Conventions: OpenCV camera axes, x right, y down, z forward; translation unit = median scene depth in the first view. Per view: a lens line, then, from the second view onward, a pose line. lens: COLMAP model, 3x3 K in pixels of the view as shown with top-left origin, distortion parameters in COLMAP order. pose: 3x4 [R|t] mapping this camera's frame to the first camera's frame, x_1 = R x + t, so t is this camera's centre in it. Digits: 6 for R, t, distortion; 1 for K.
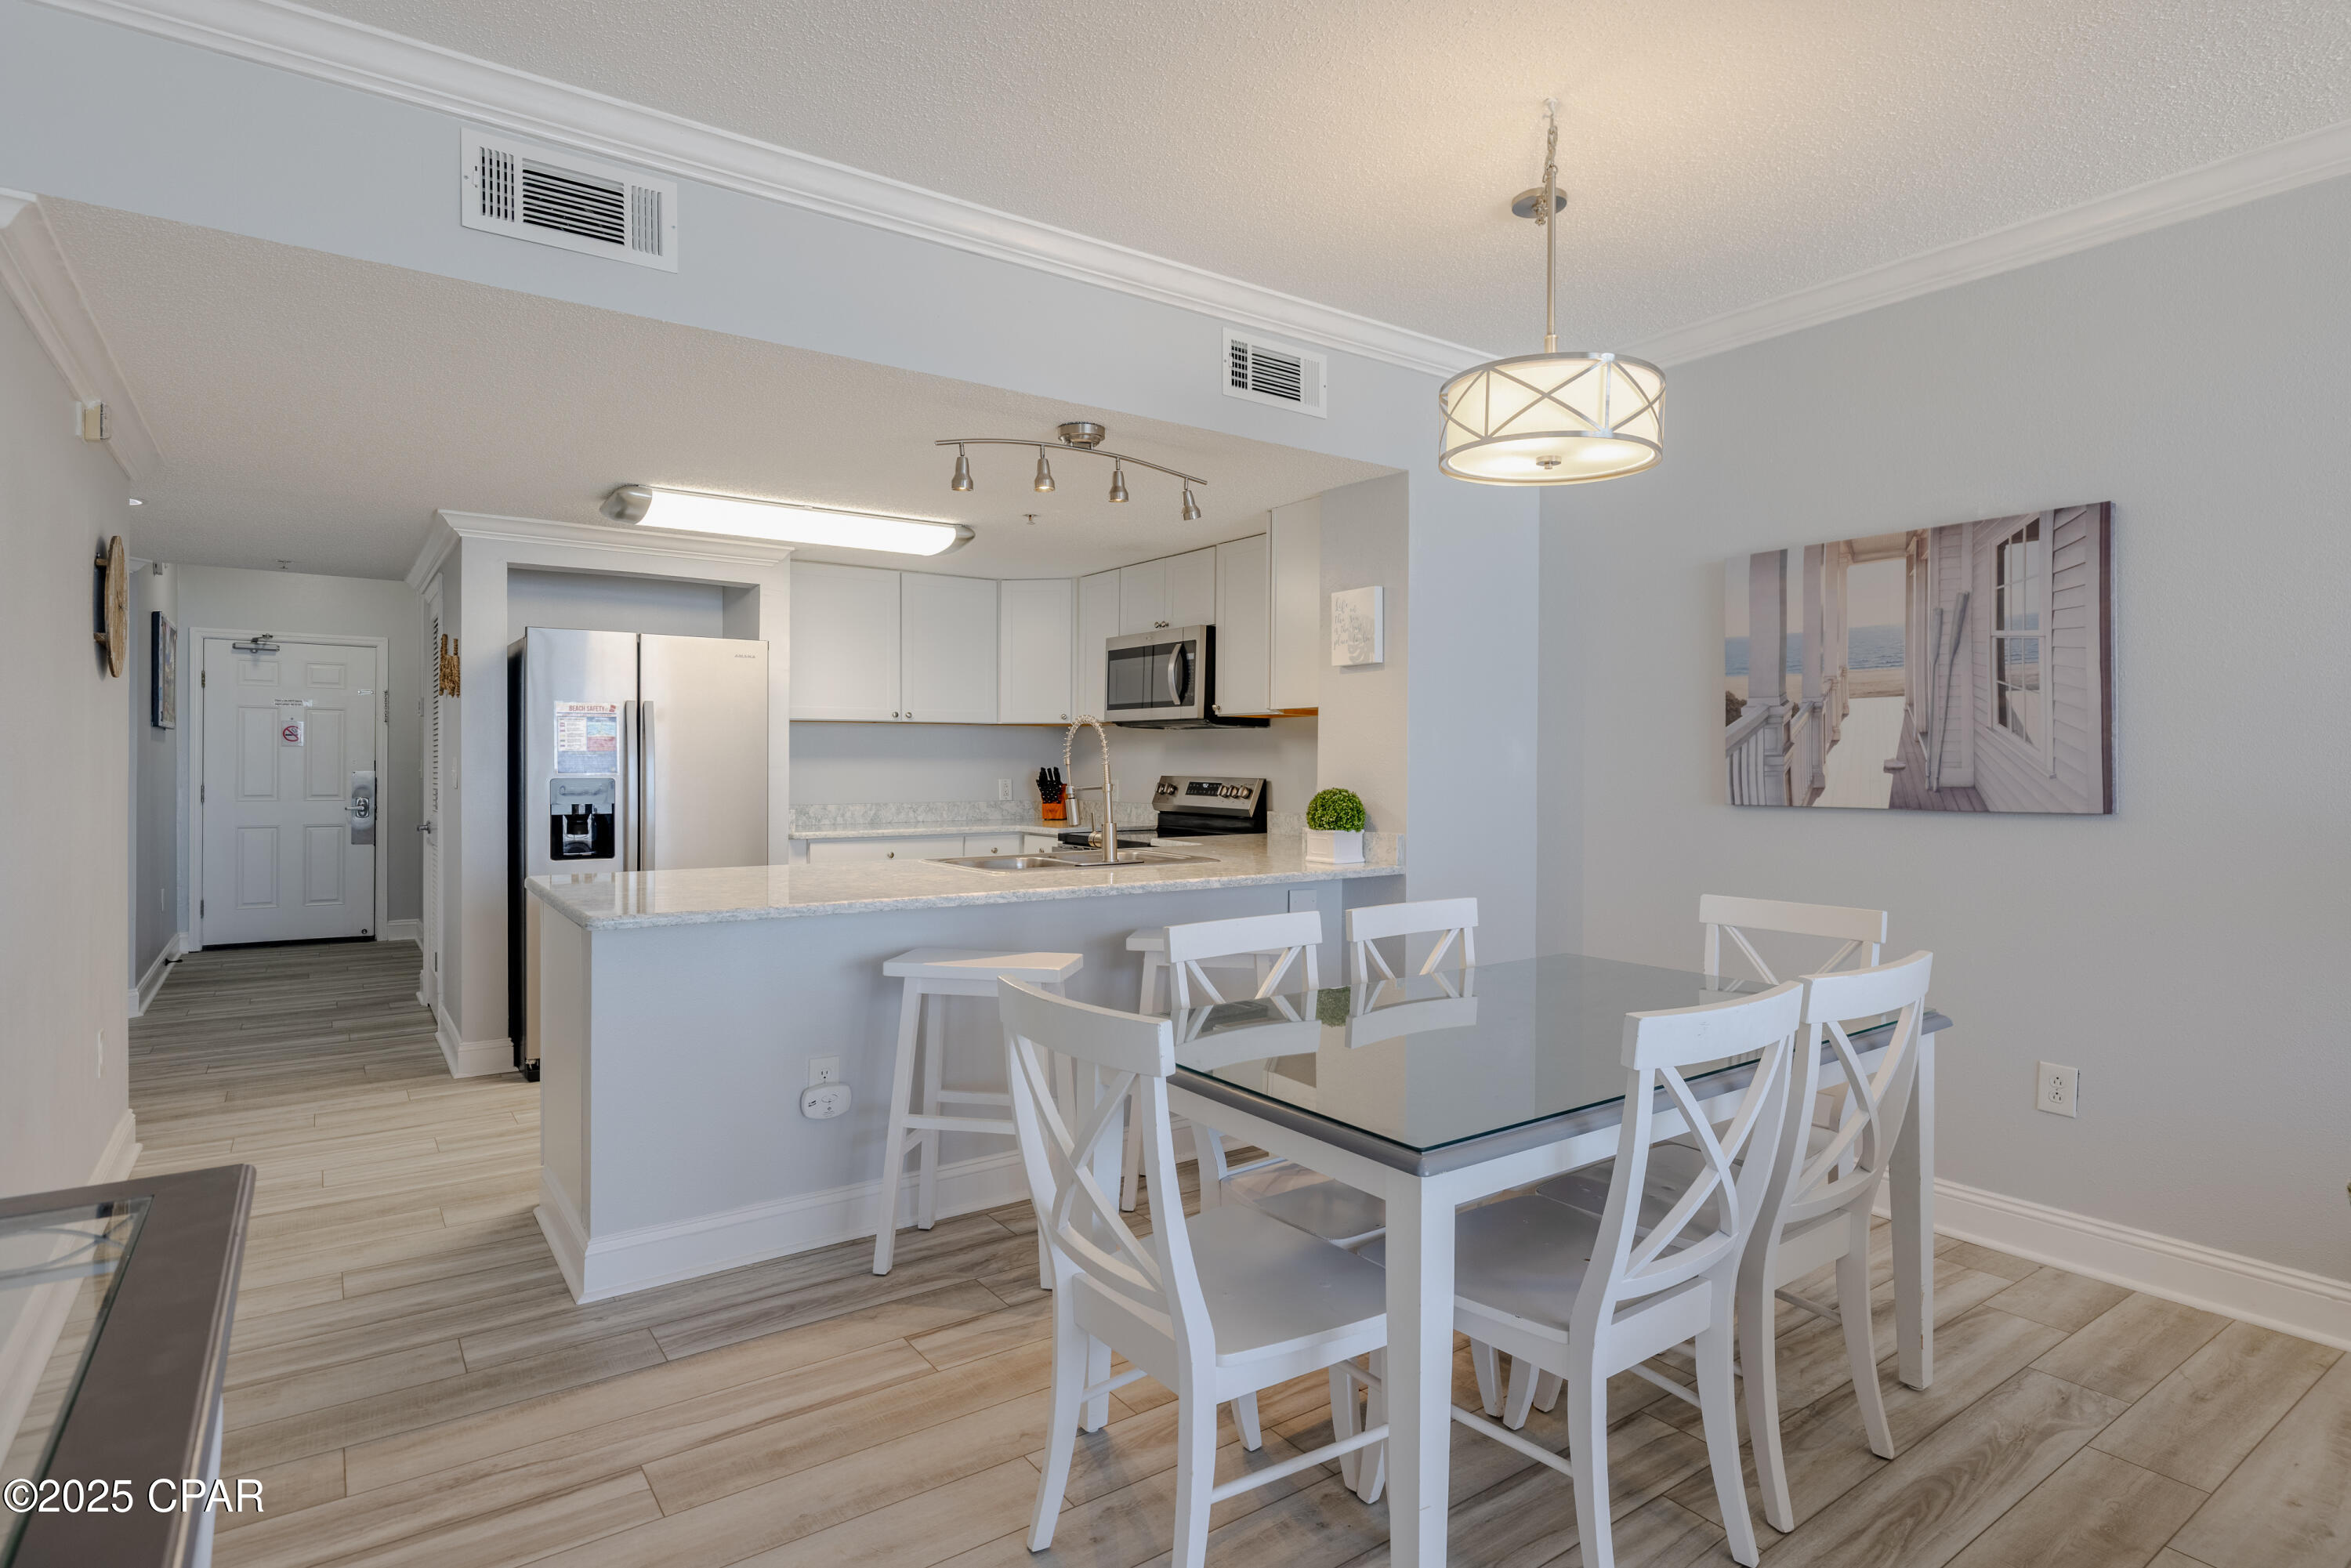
lens RADIAL K [[1209.7, 0, 1179.0], [0, 1209.7, 764.8], [0, 0, 1]] dist [0.005897, 0.001007]
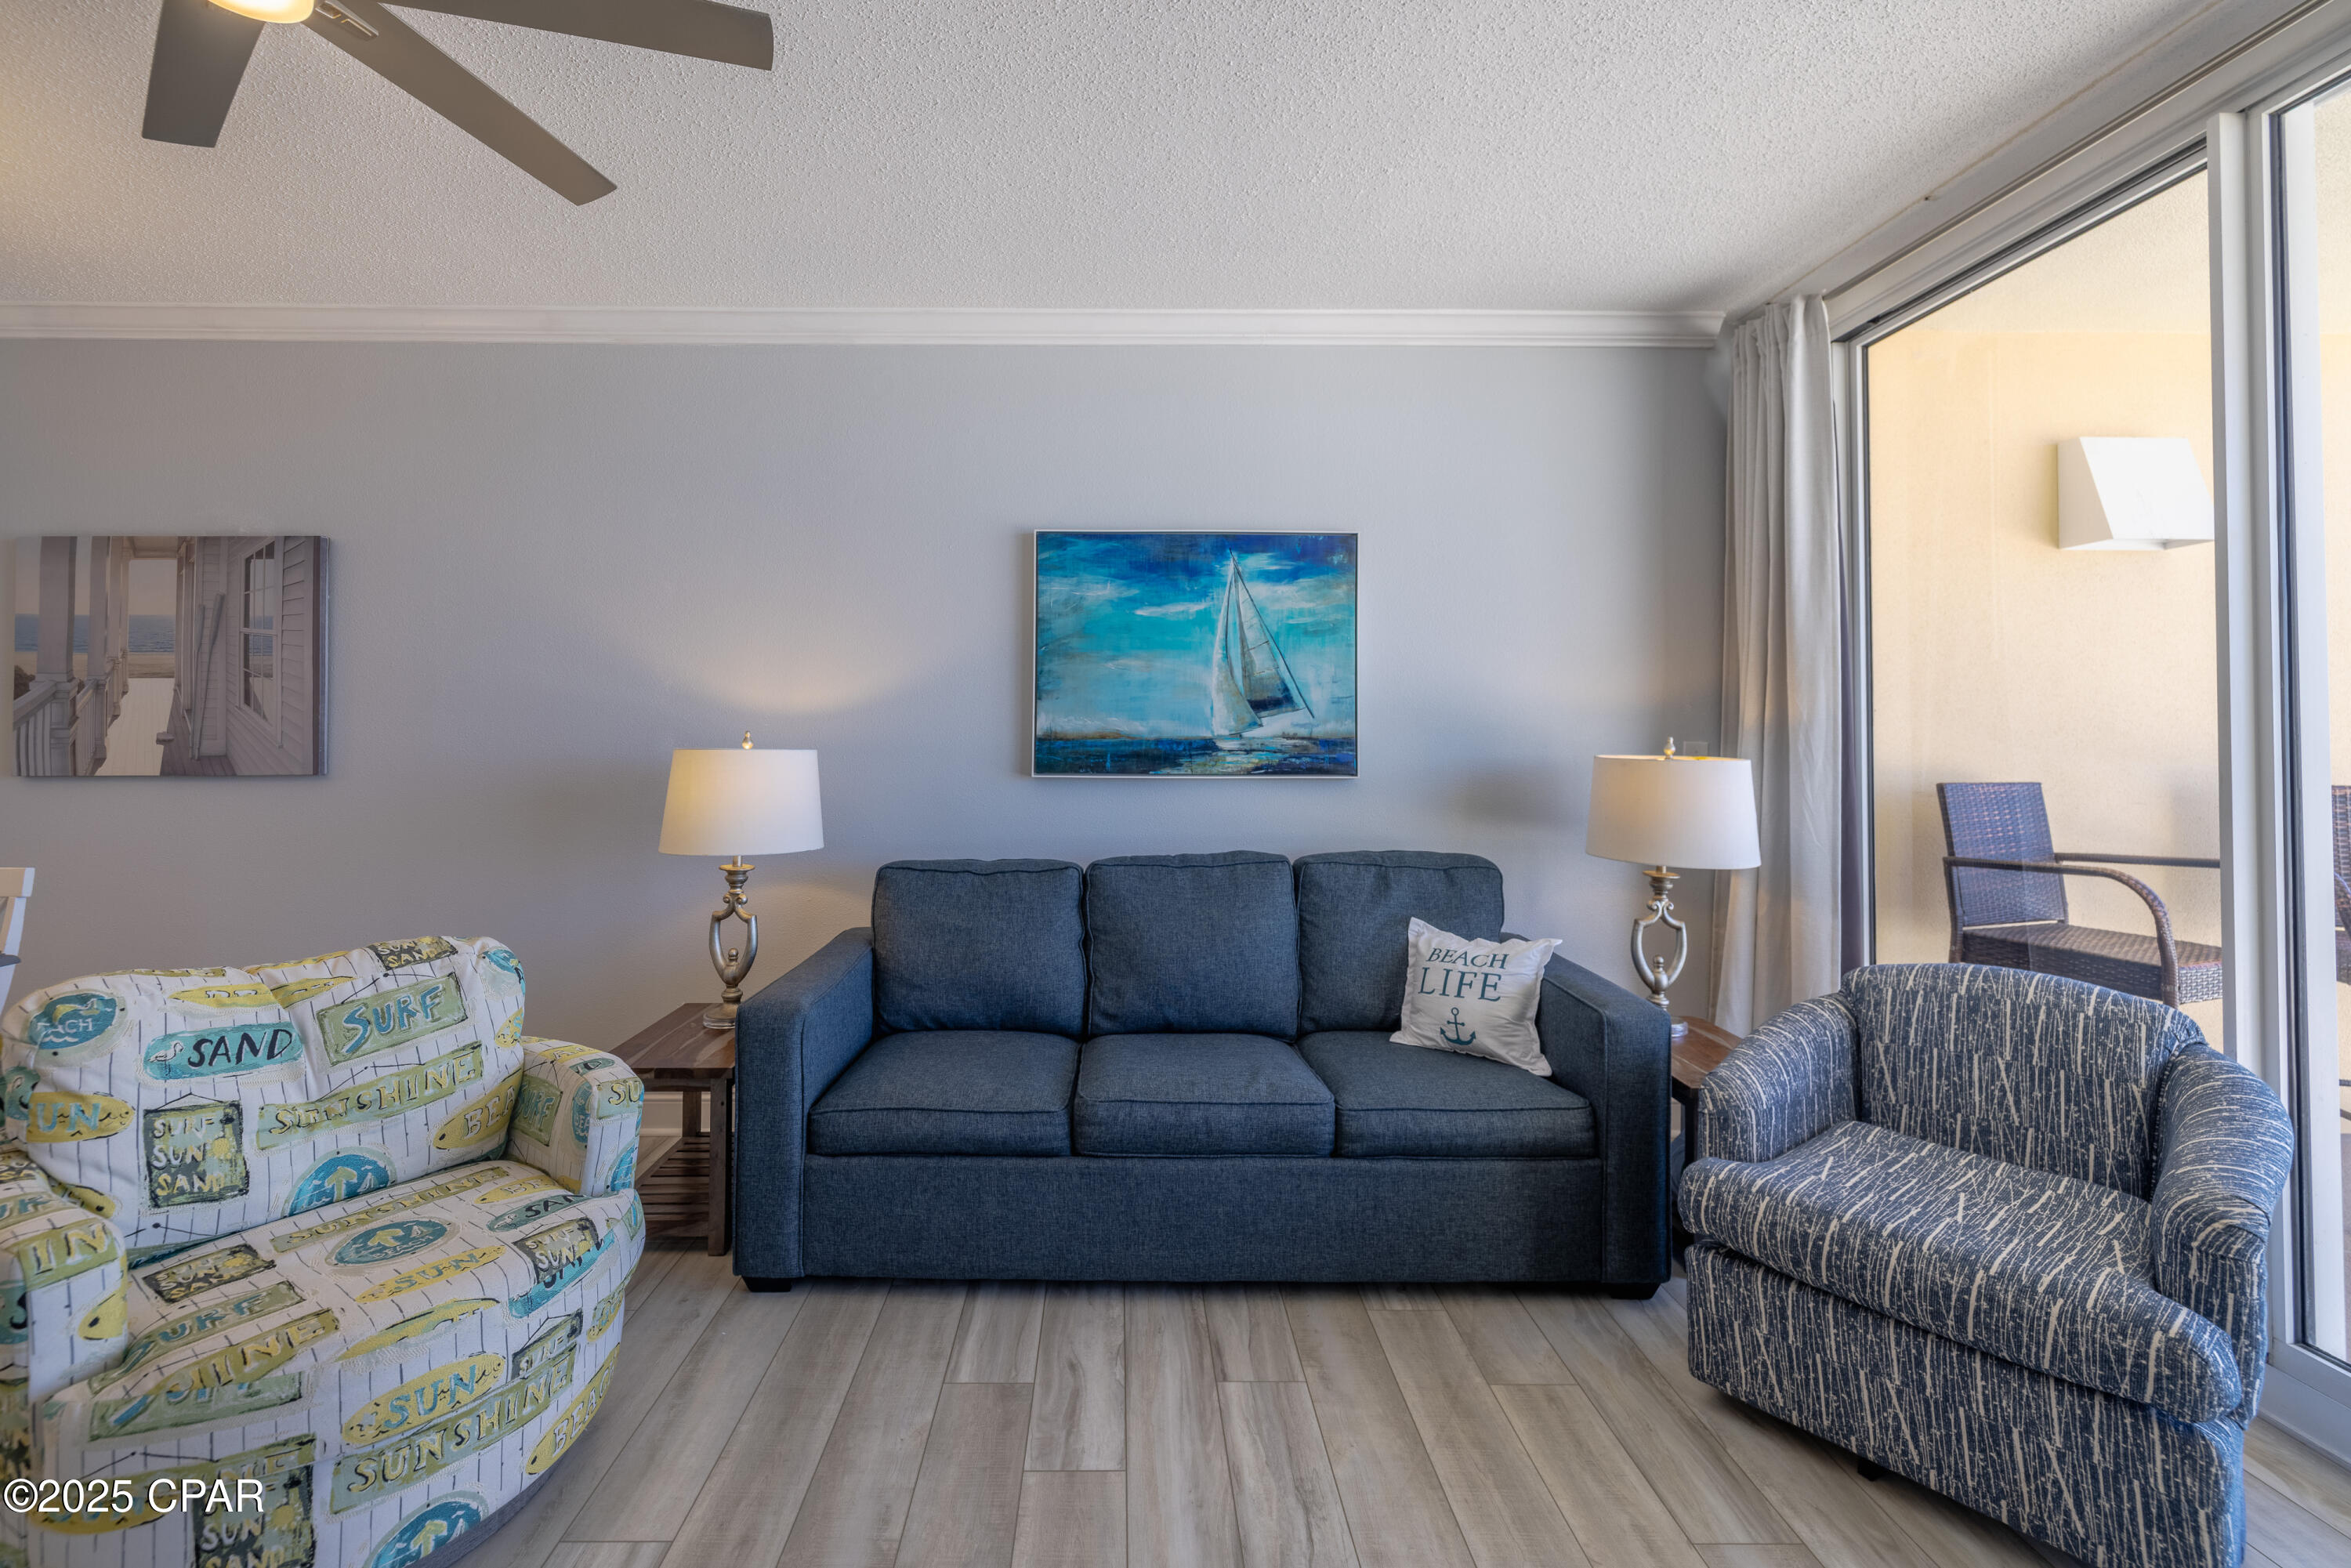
lens RADIAL K [[1010.2, 0, 1148.4], [0, 1010.2, 720.4], [0, 0, 1]] dist [-0.000409, -0.001012]
pose [[0.571347, 0.013780, 0.820593, 0.308091], [0.000732, 0.999850, -0.017300, 0.001304], [-0.820708, 0.010484, 0.571251, -0.290497]]
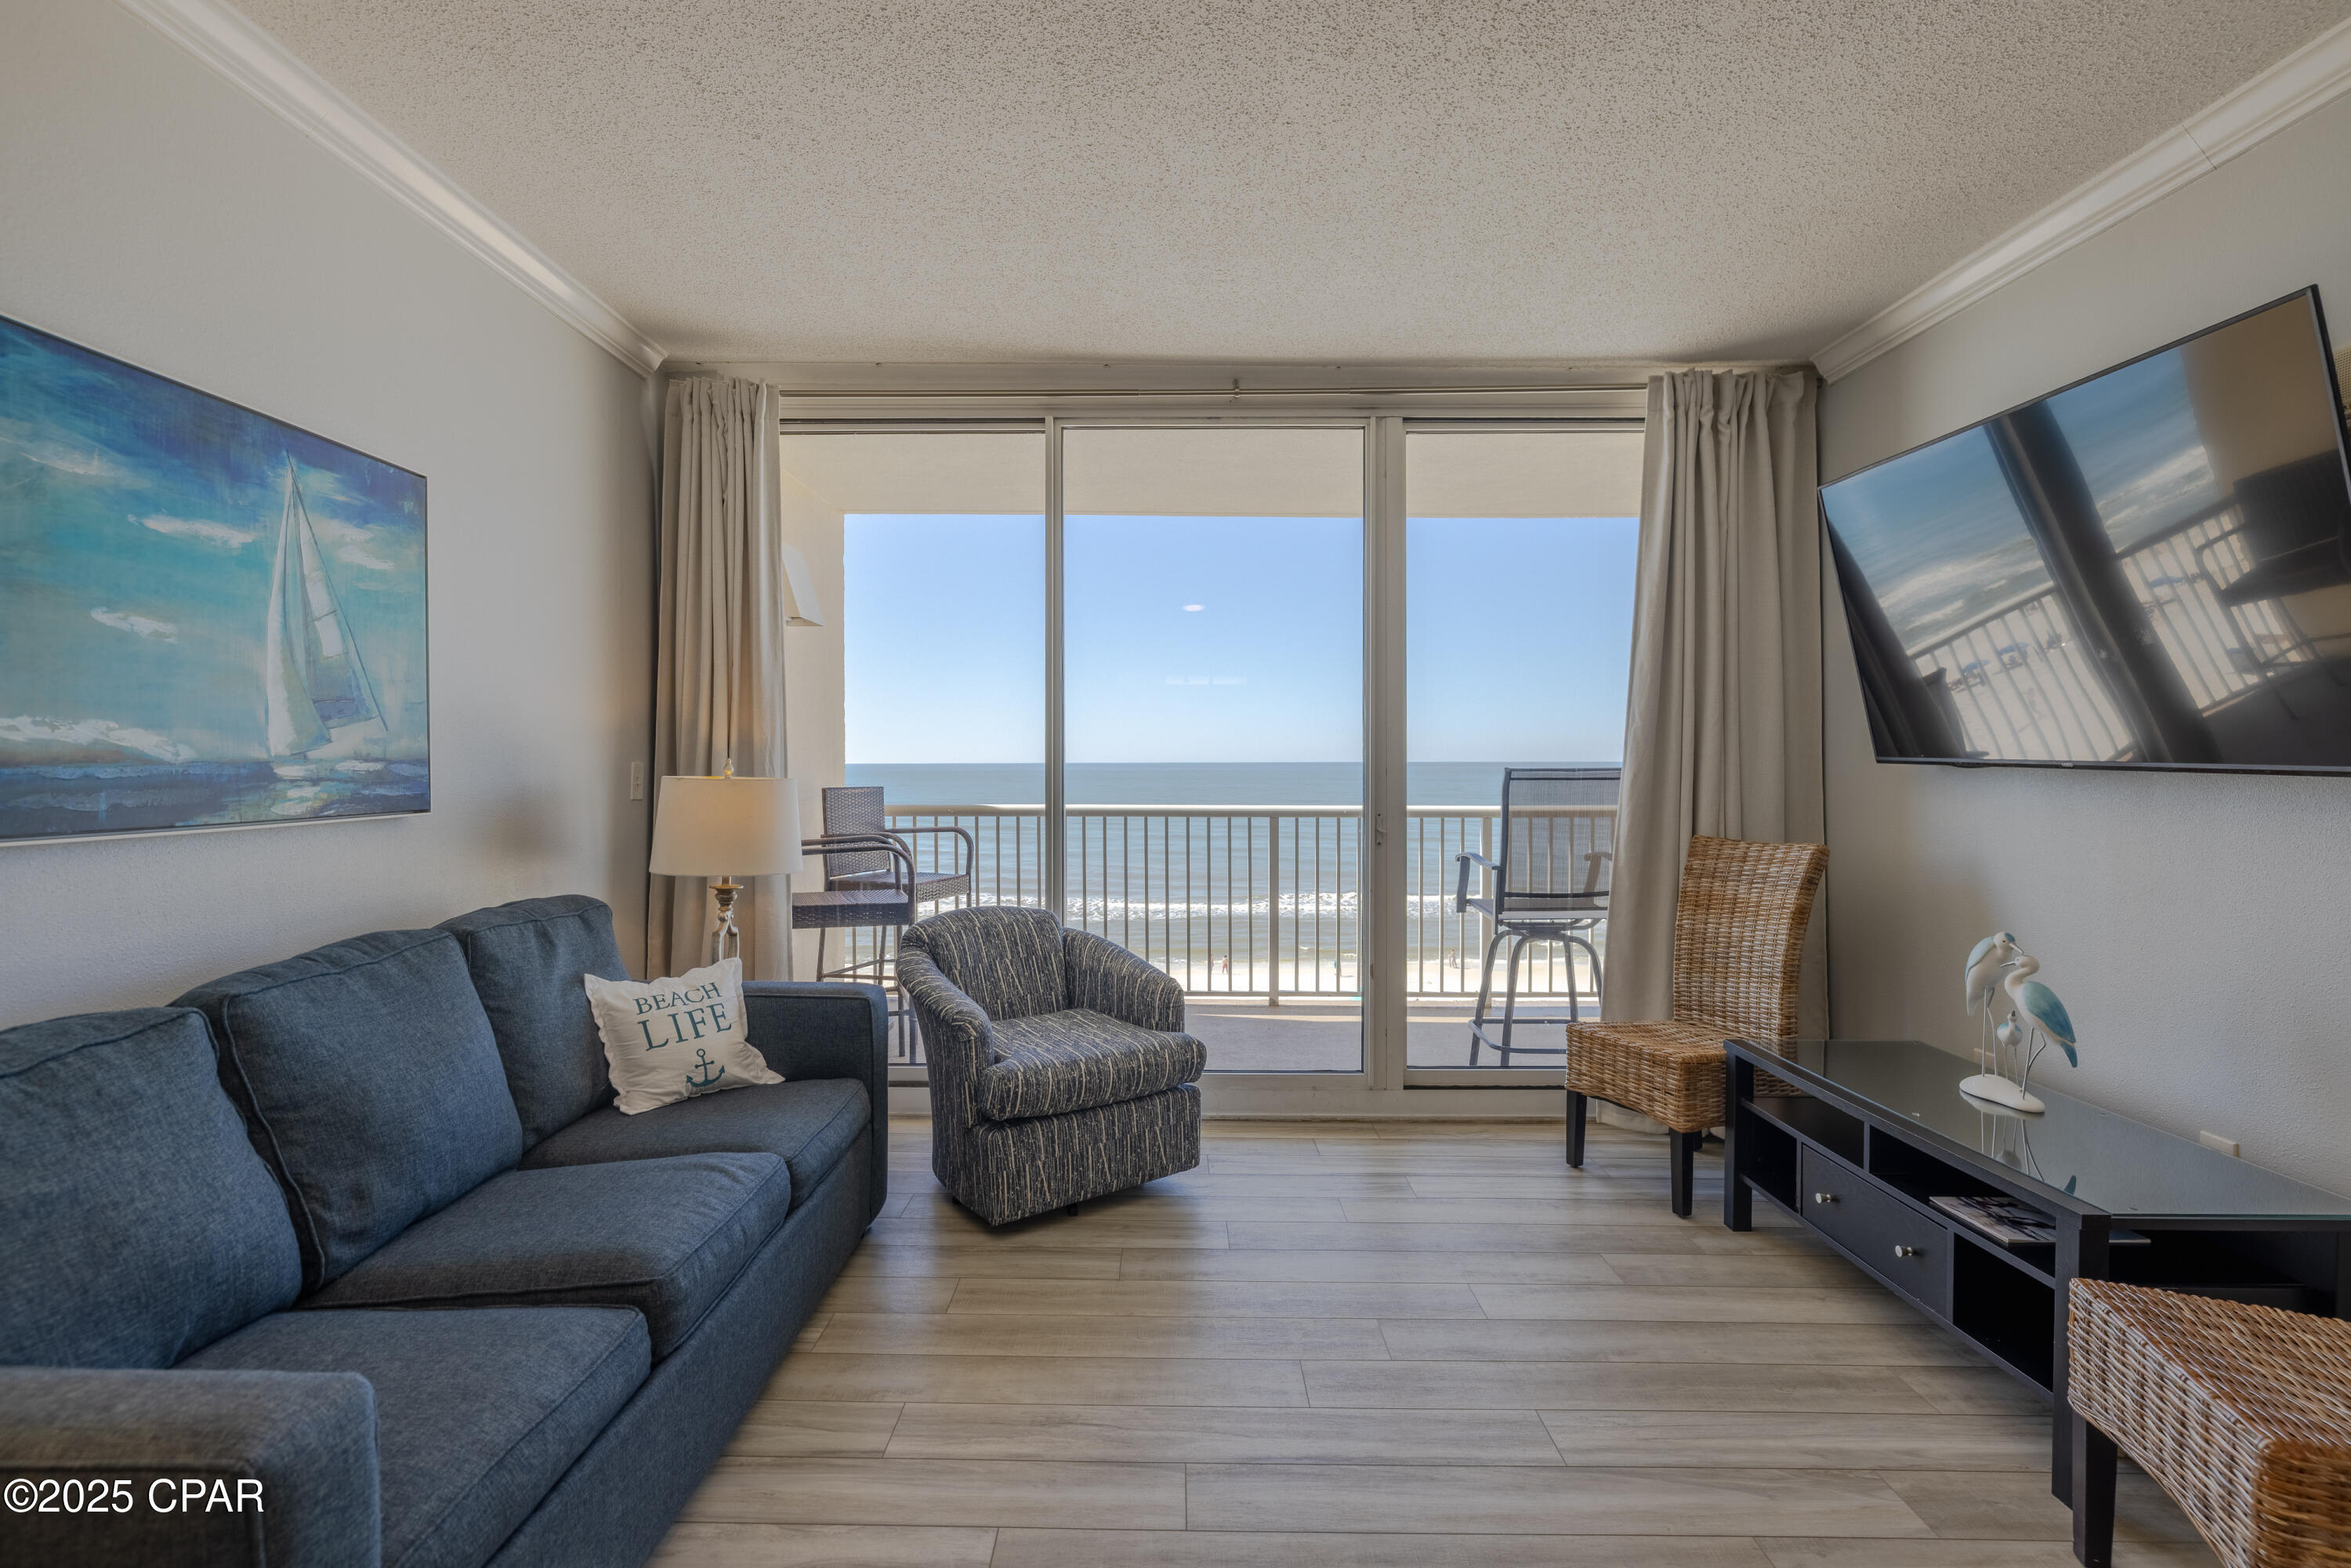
lens RADIAL K [[1116.7, 0, 1149.7], [0, 1116.7, 767.5], [0, 0, 1]] dist [-0.007942, 0.002514]
pose [[-0.802792, -0.006524, 0.596223, 0.347474], [0.000094, 0.999939, 0.011069, -0.001212], [-0.596259, 0.008942, -0.802742, 0.365587]]
